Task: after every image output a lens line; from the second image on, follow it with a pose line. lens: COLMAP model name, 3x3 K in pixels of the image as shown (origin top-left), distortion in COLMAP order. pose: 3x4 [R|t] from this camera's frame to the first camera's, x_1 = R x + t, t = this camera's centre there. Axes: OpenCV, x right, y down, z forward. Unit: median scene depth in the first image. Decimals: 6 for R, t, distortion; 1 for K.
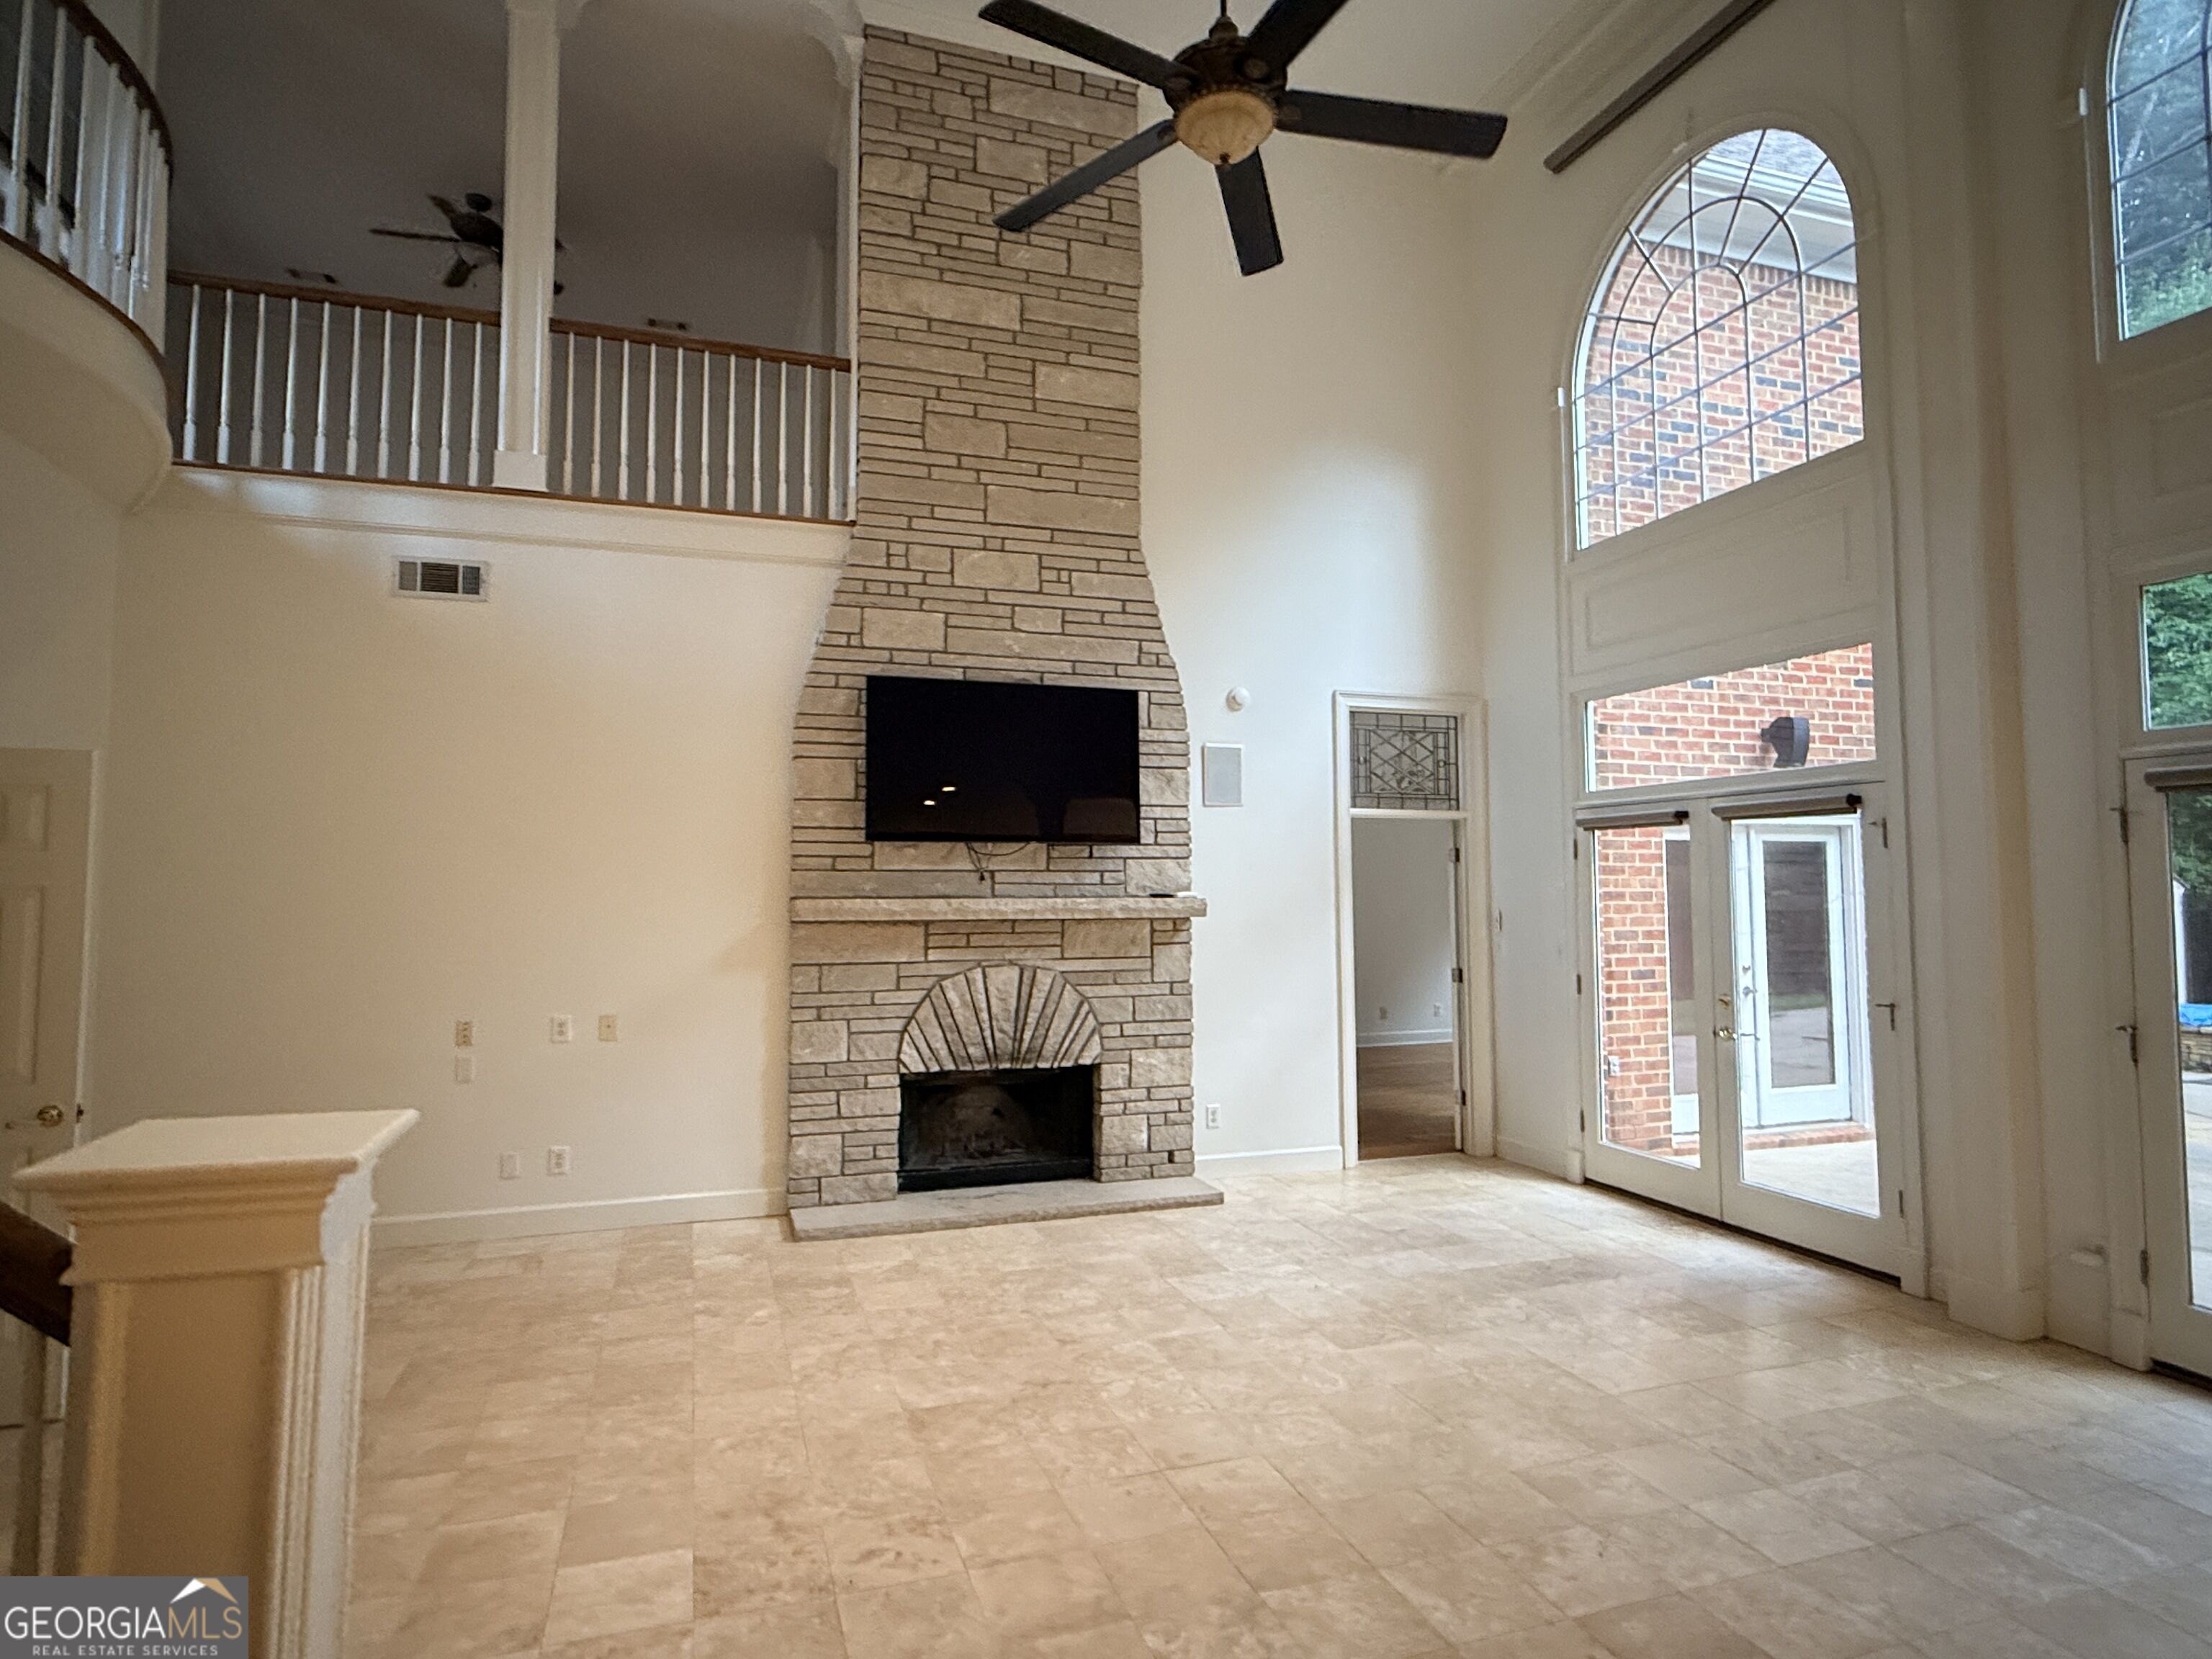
lens RADIAL K [[1212.6, 0, 1106.5], [0, 1212.6, 815.4], [0, 0, 1]] dist [0.002786, -0.001532]
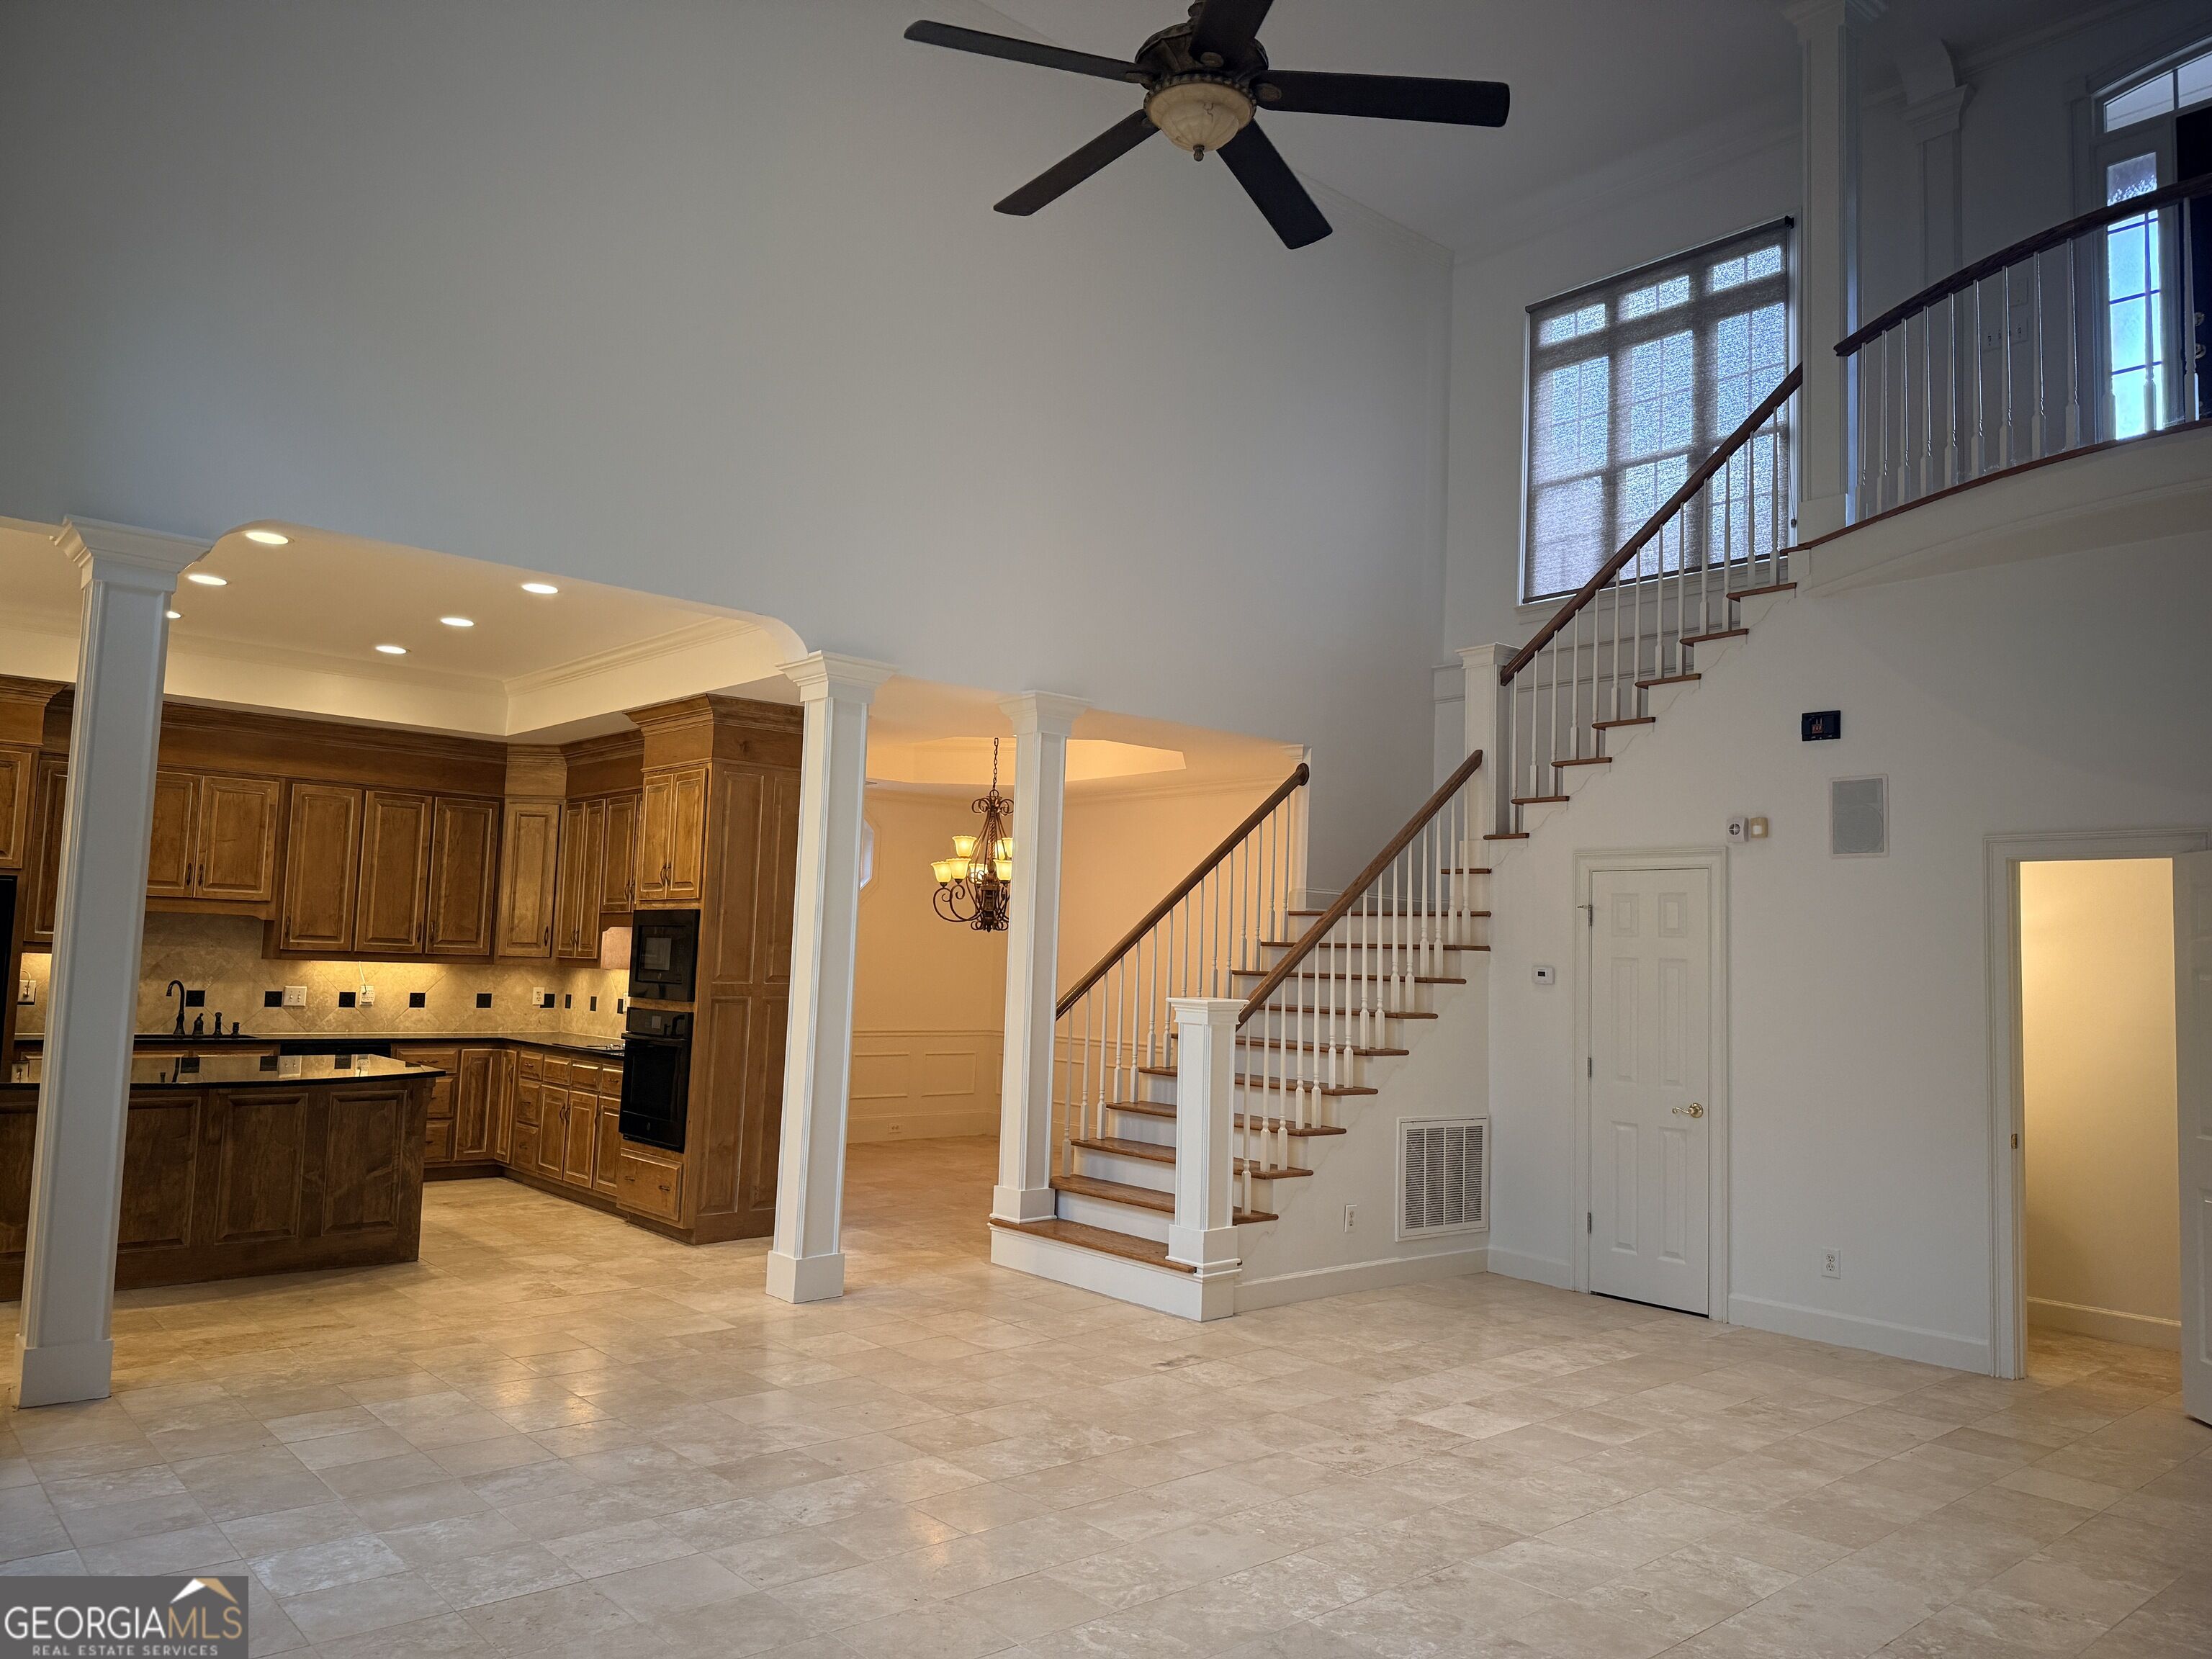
lens RADIAL K [[1557.4, 0, 1106.9], [0, 1557.4, 840.8], [0, 0, 1]] dist [0.032813, -0.041985]
pose [[-0.926268, -0.056577, -0.372593, 0.343380], [-0.007811, 0.991337, -0.131114, 0.084302], [0.376784, -0.118536, -0.918686, 1.194101]]
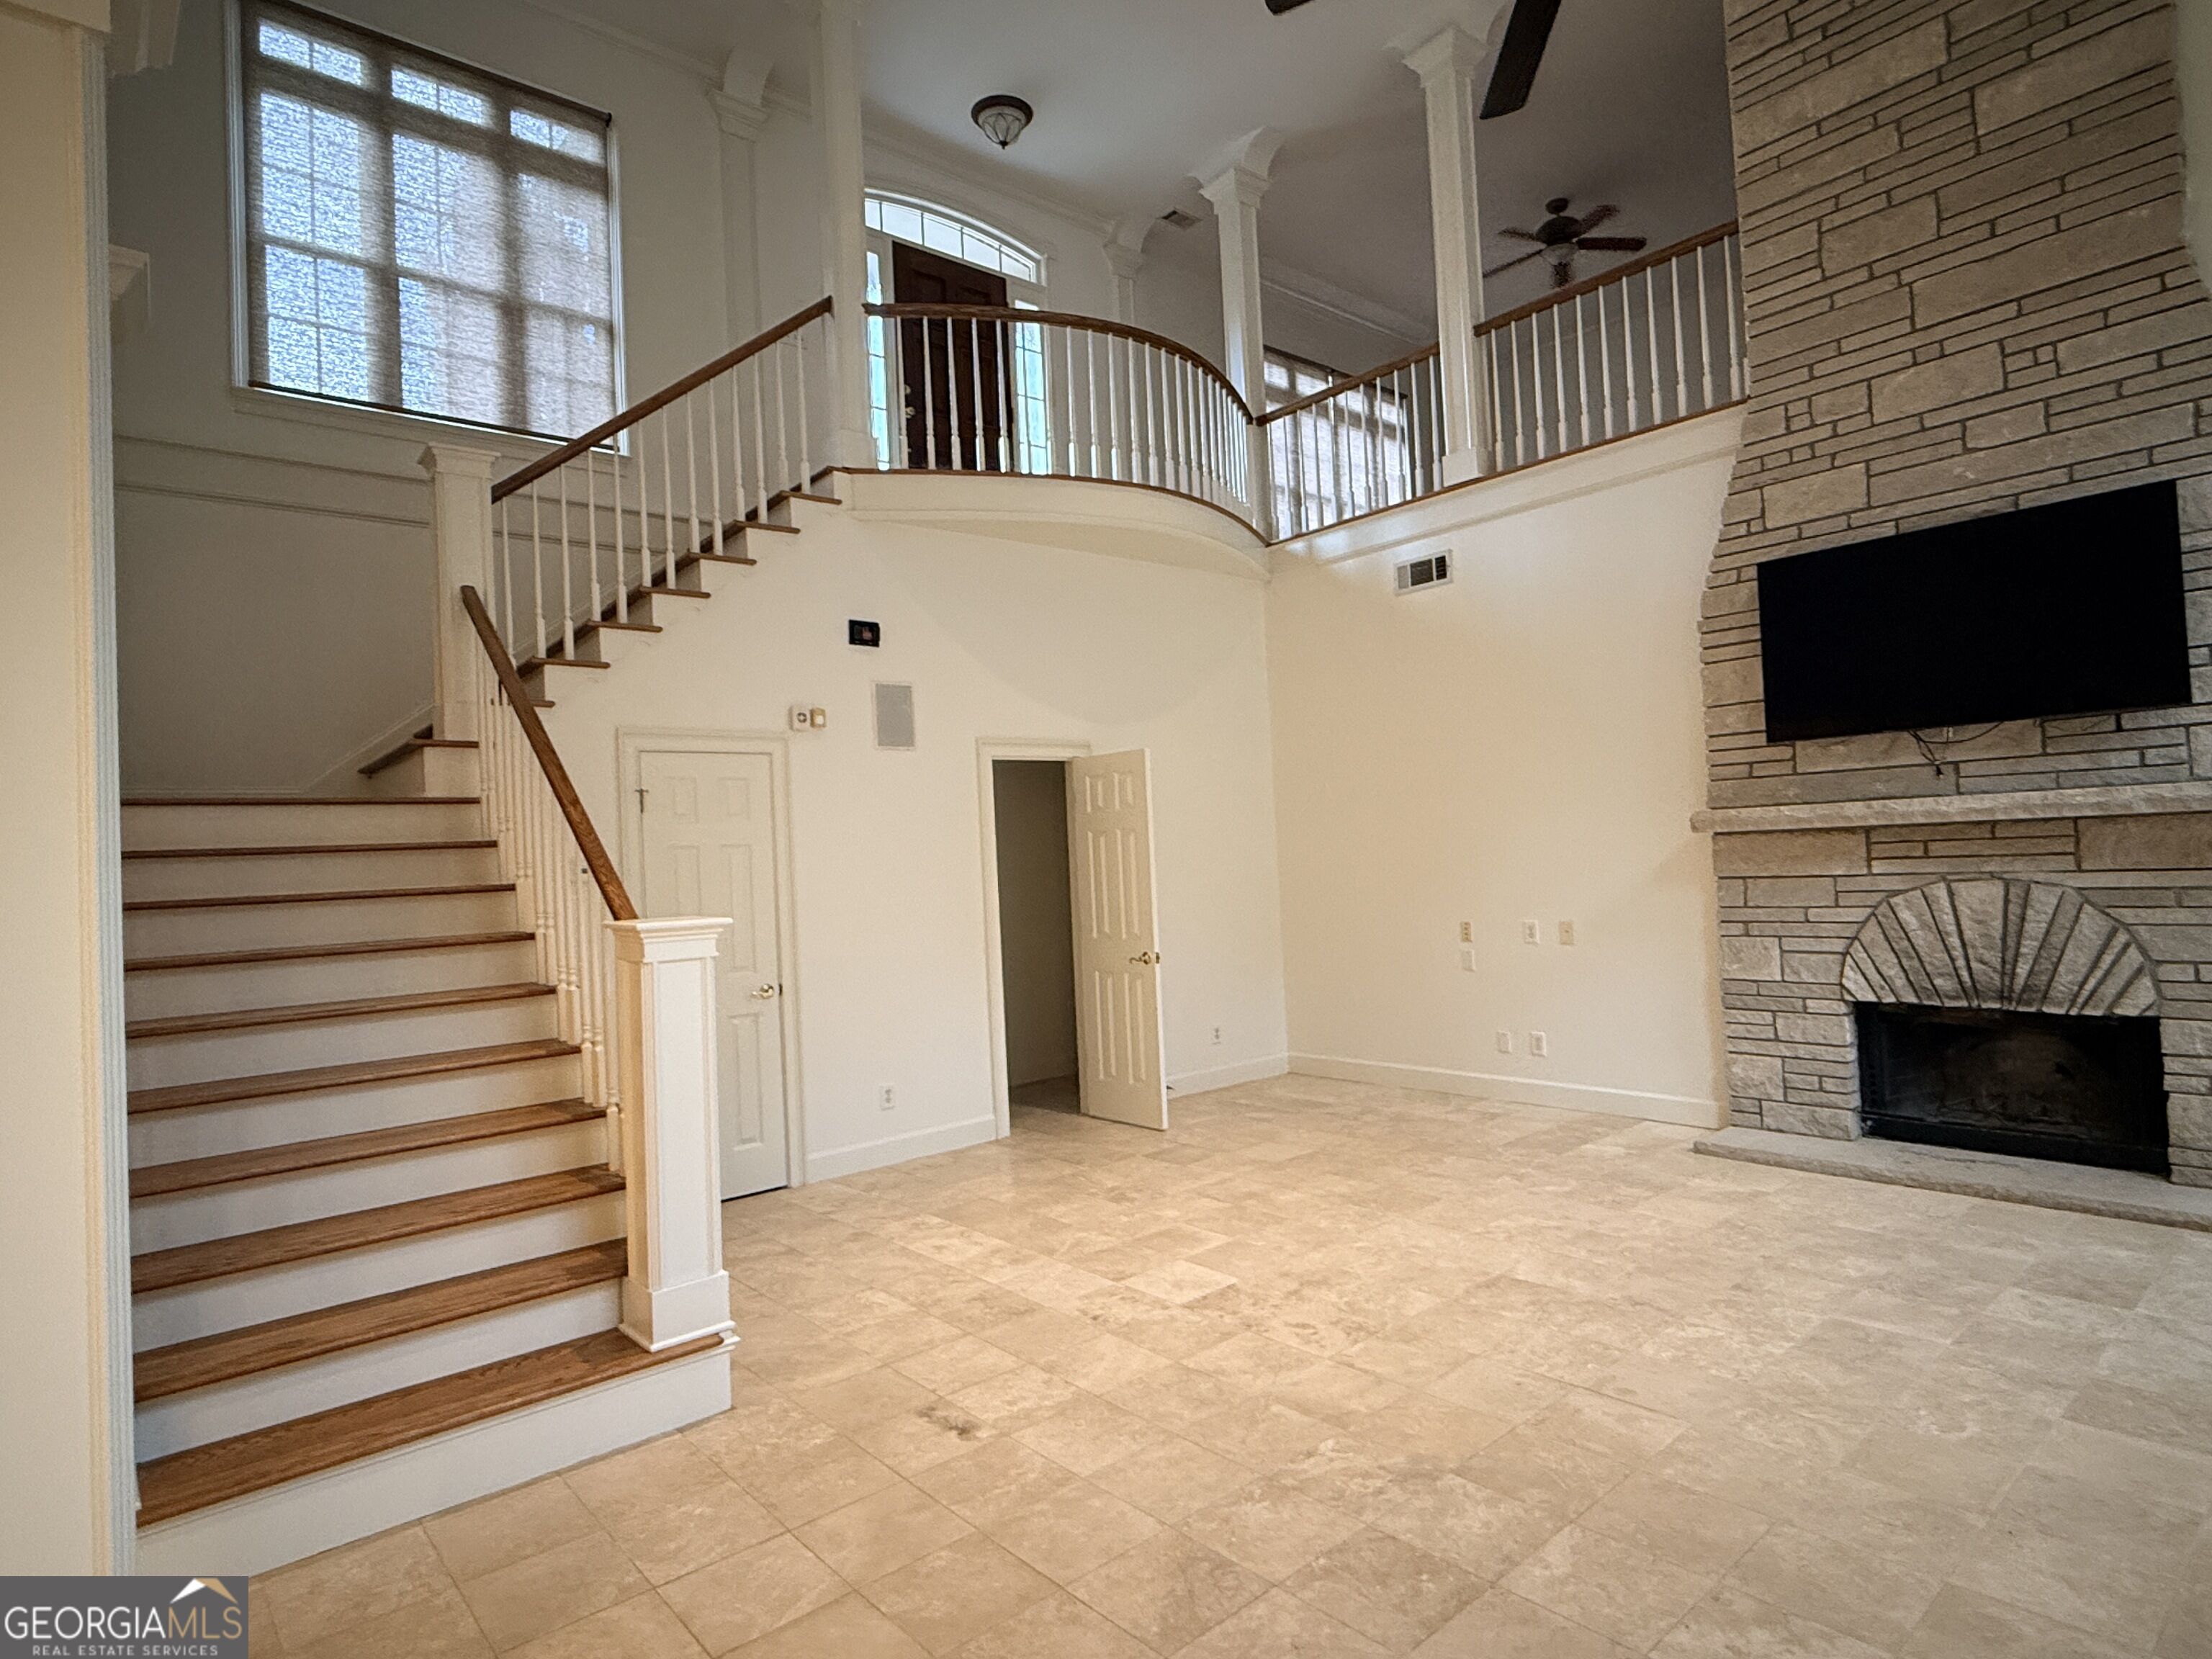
lens RADIAL K [[1216.6, 0, 1107.0], [0, 1216.6, 819.4], [0, 0, 1]] dist [0.002291, 0.000223]
pose [[0.374811, -0.044370, -0.926039, 0.443628], [0.103562, 0.994606, -0.005738, 0.030219], [0.921299, -0.093752, 0.377384, 0.177330]]
